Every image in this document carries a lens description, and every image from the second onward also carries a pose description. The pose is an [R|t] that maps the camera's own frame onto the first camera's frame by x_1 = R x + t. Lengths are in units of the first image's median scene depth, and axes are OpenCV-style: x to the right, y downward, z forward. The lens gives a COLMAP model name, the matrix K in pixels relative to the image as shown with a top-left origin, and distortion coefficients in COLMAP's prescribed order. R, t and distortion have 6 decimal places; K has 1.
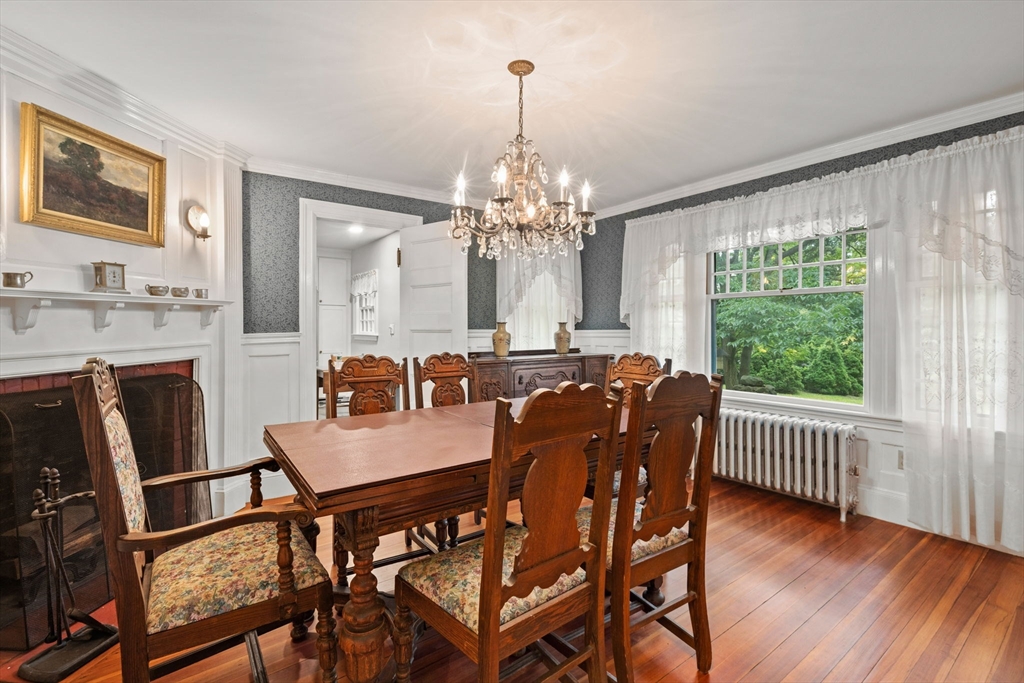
lens RADIAL K [[457.8, 0, 514.7], [0, 457.8, 331.9], [0, 0, 1]] dist [-0.001112, 0.003713]
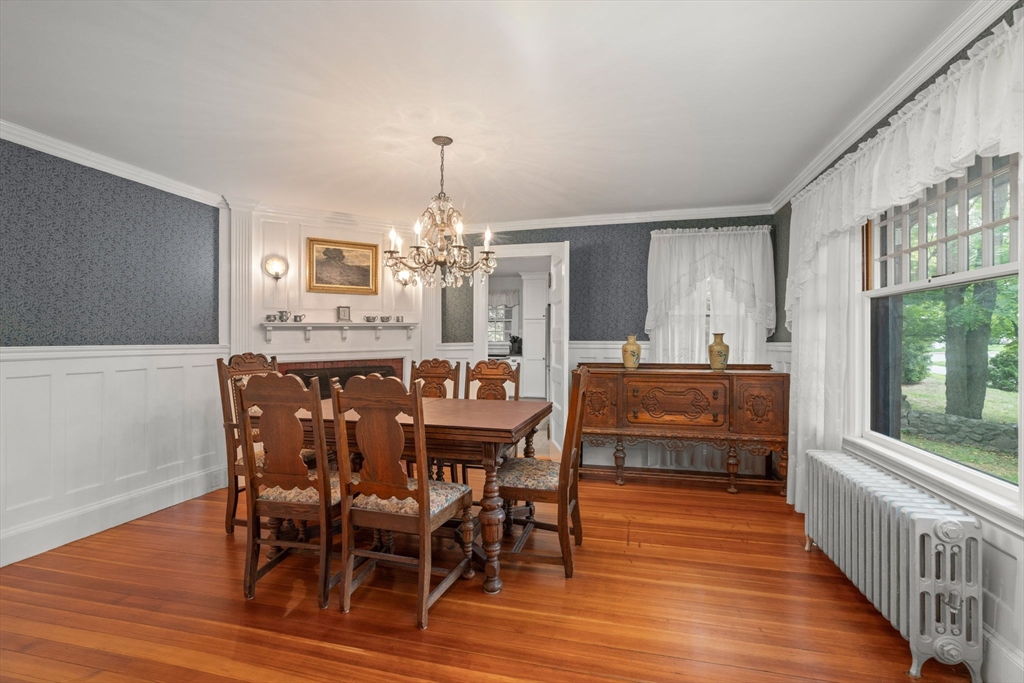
lens RADIAL K [[457.8, 0, 515.0], [0, 457.8, 340.8], [0, 0, 1]] dist [-0.001112, 0.003713]
pose [[0.644626, 0.003917, -0.764488, 0.937402], [-0.005747, 0.999983, 0.000278, -0.007962], [0.764476, 0.004214, 0.644638, 0.262593]]
